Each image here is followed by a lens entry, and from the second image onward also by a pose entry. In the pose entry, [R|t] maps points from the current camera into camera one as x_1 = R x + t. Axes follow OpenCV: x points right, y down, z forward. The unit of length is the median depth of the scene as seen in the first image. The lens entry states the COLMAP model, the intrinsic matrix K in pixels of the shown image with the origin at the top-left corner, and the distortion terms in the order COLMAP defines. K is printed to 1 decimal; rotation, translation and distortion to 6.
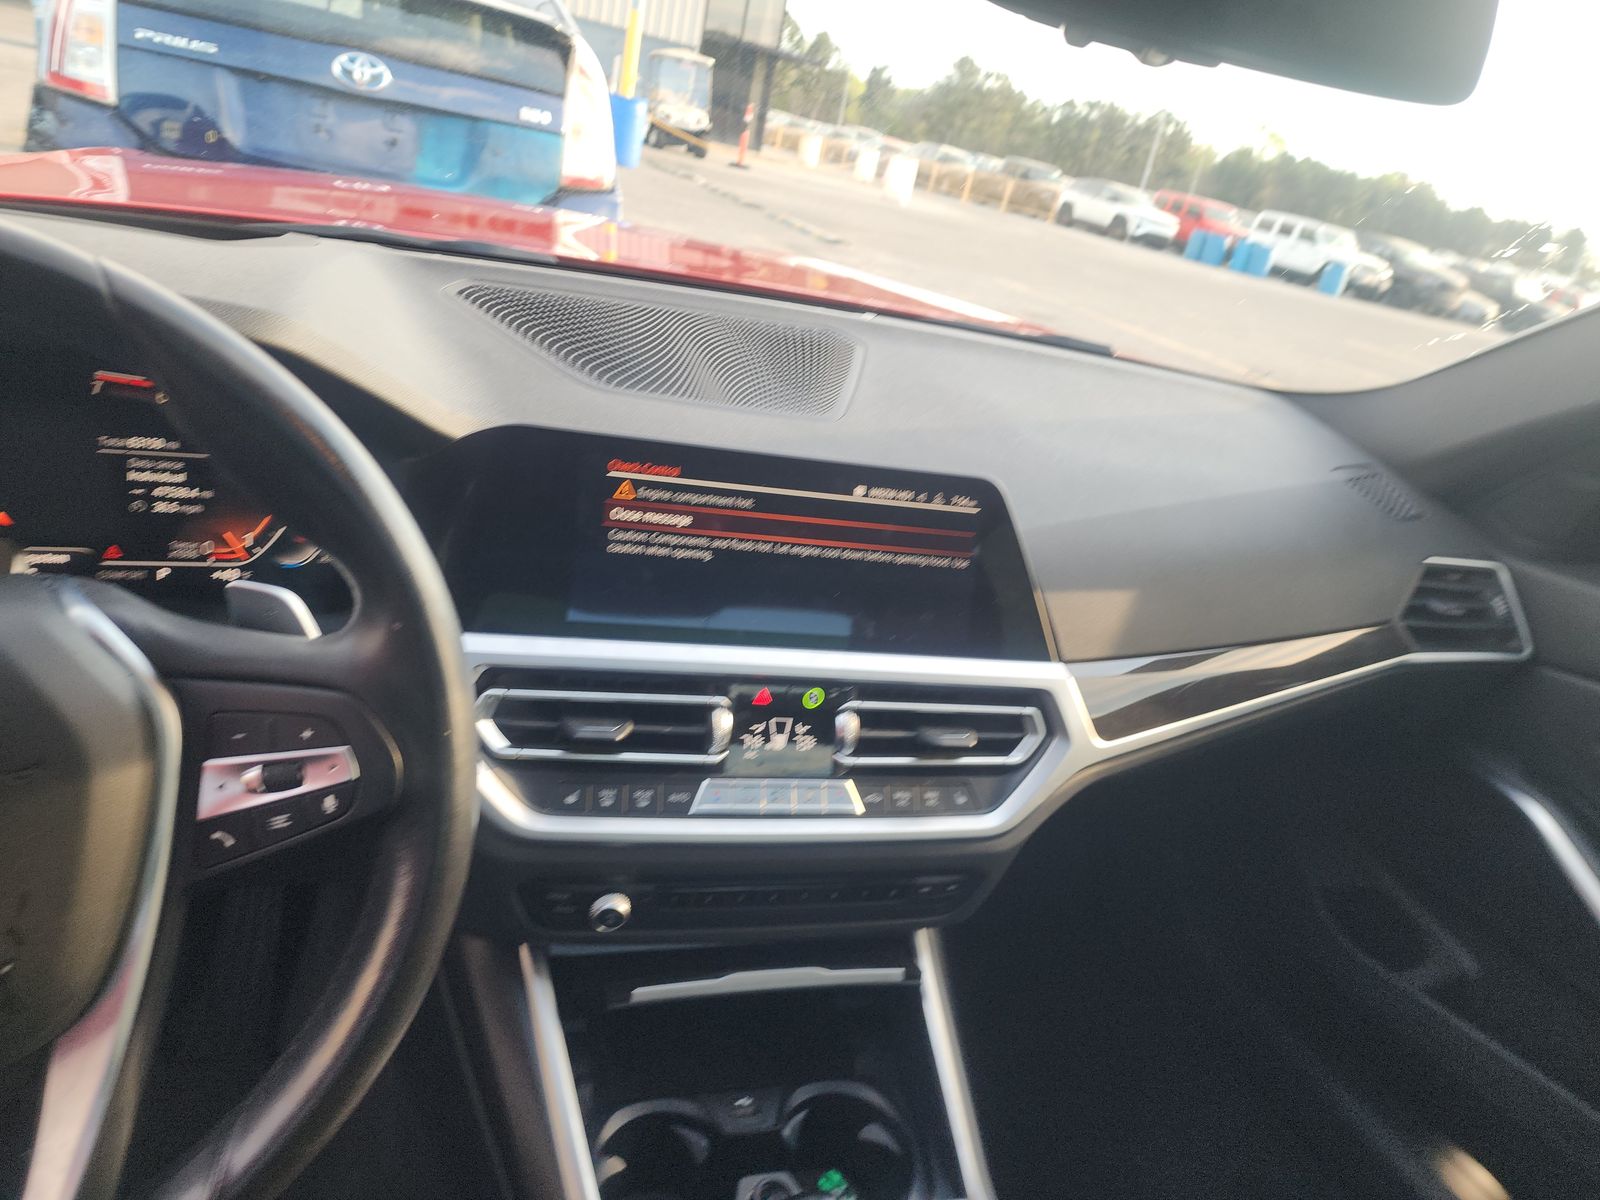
lens RADIAL K [[1070.7, 0, 811.1], [0, 1070.7, 572.4], [0, 0, 1]] dist [0.054660, -0.052405]
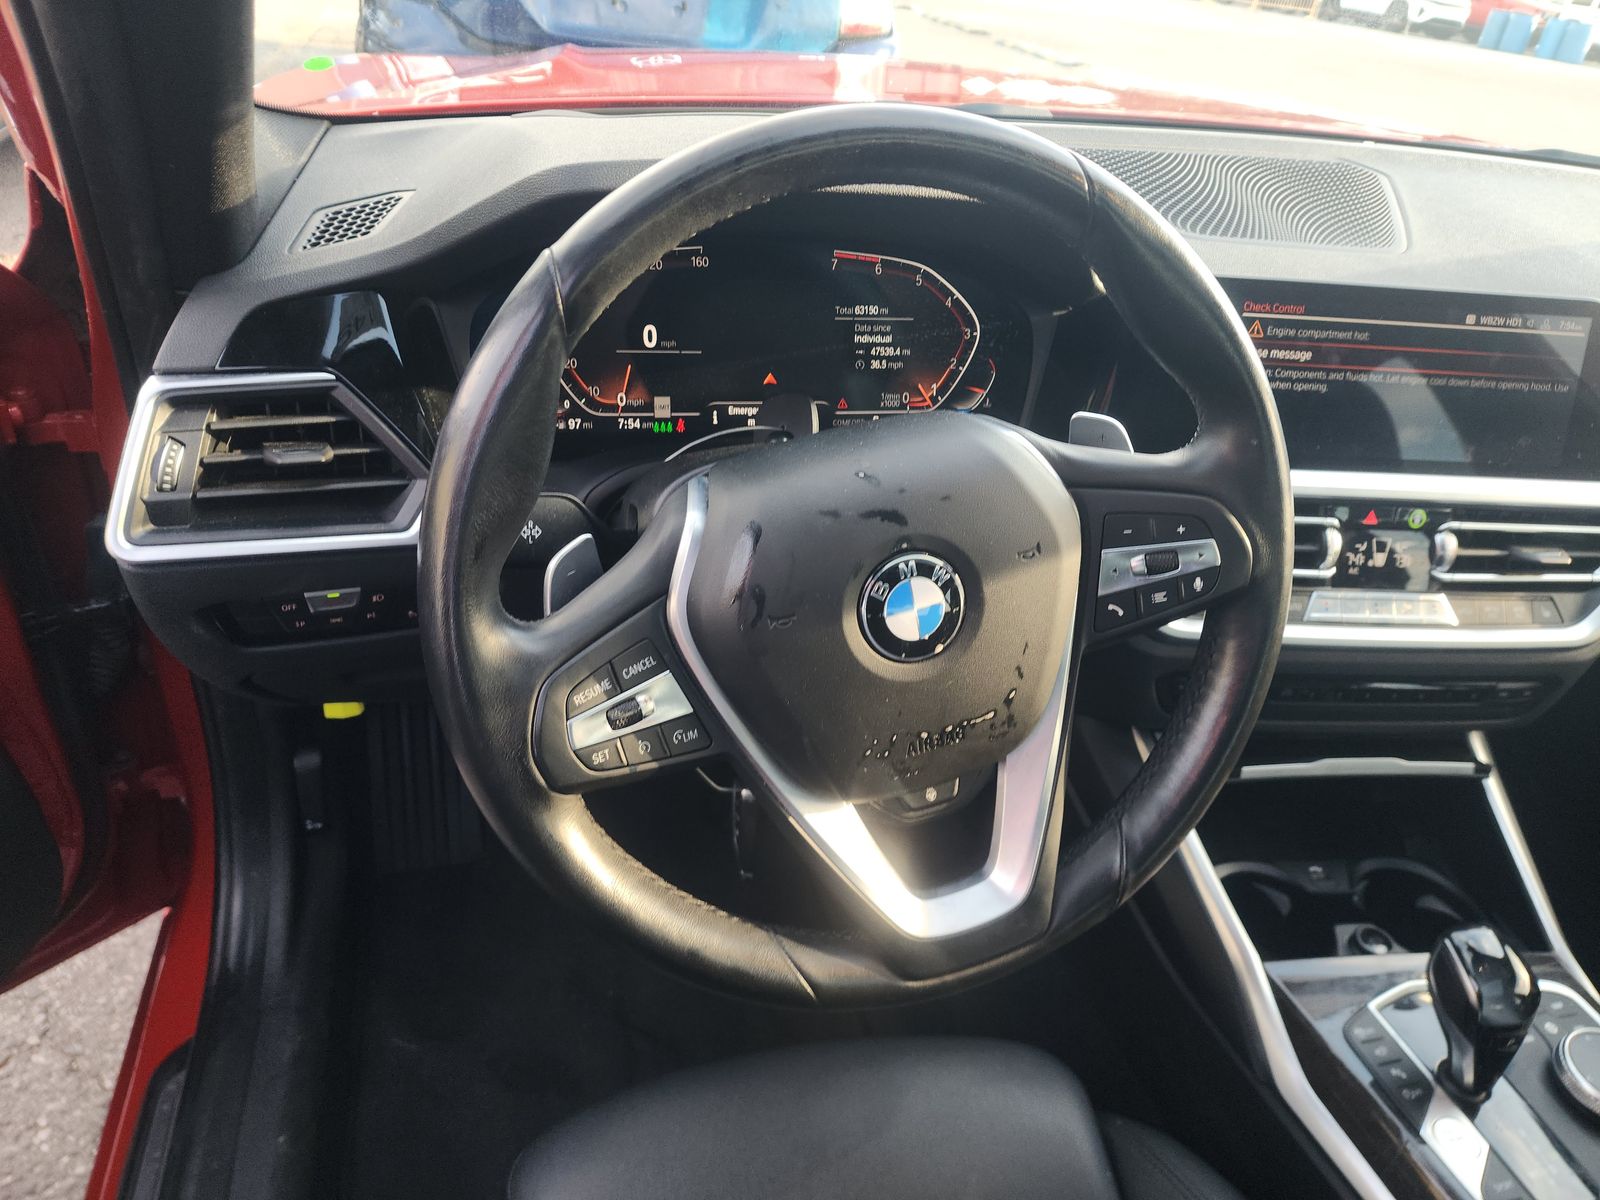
lens RADIAL K [[1070.7, 0, 797.0], [0, 1070.7, 611.0], [0, 0, 1]] dist [0.054660, -0.052405]
pose [[0.980335, 0.000480, -0.197340, -0.401296], [0.030693, 0.987457, 0.154877, 0.020881], [0.194939, -0.157889, 0.968024, -0.198708]]
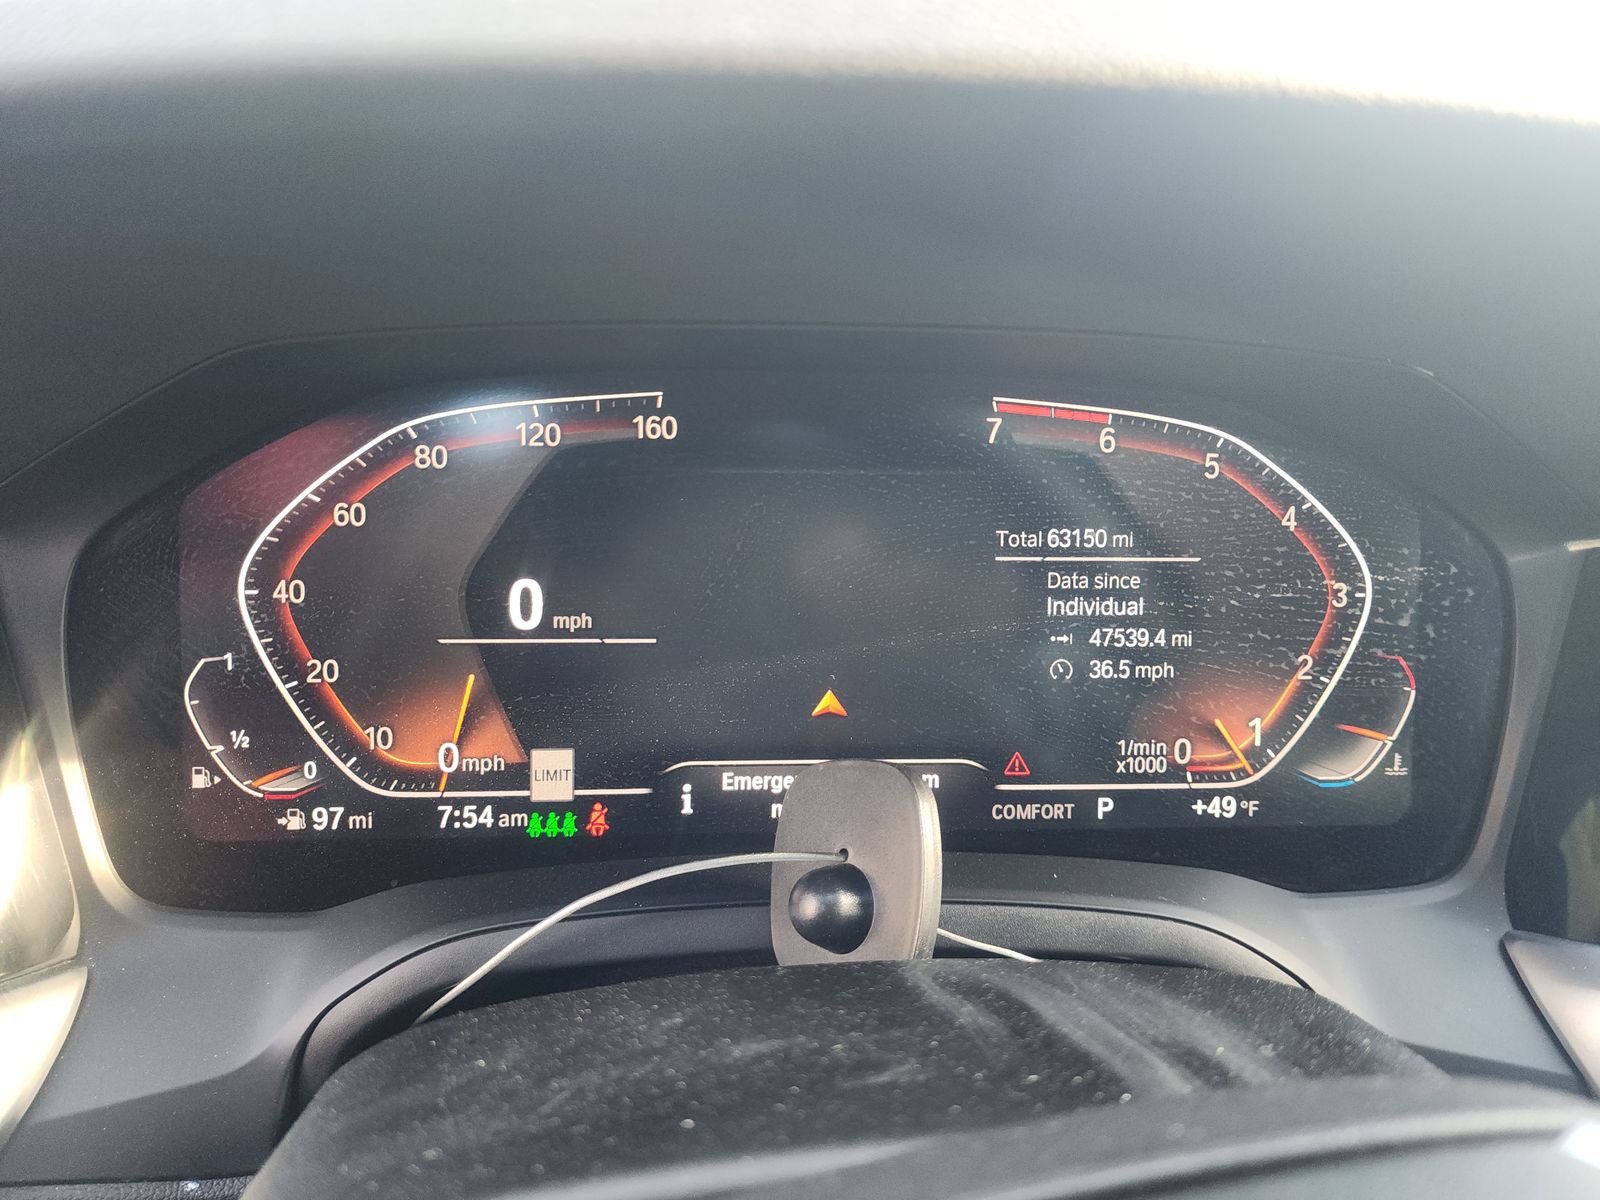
lens RADIAL K [[1070.7, 0, 804.5], [0, 1070.7, 605.8], [0, 0, 1]] dist [0.054660, -0.052405]
pose [[0.930091, -0.032737, -0.365868, -0.489053], [0.013820, 0.998434, -0.054205, -0.057576], [0.367069, 0.045359, 0.929087, 0.453426]]
